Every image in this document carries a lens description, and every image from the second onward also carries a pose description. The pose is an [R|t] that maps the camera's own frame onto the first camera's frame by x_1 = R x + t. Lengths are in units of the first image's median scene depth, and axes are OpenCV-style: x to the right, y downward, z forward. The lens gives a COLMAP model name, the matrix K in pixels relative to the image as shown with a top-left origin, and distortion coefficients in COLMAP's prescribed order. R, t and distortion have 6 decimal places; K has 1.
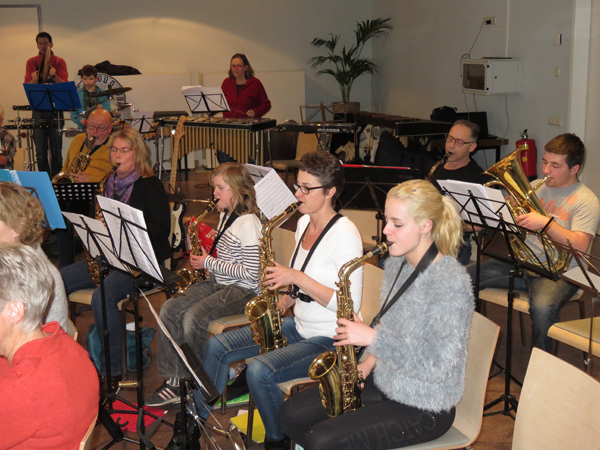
lens RADIAL K [[826.5, 0, 300.0], [0, 826.5, 225.0], [0, 0, 1]] dist [-0.046855, -0.071492]
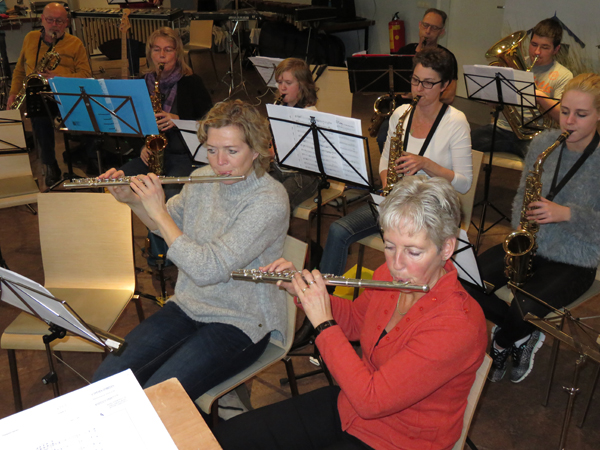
lens RADIAL K [[652.8, 0, 321.7], [0, 652.8, 225.1], [0, 0, 1]] dist [0.013834, 0.007632]
pose [[0.944565, -0.125186, 0.303523, -0.367745], [0.061030, 0.975291, 0.212326, -0.047002], [-0.322603, -0.182032, 0.928866, 0.180374]]
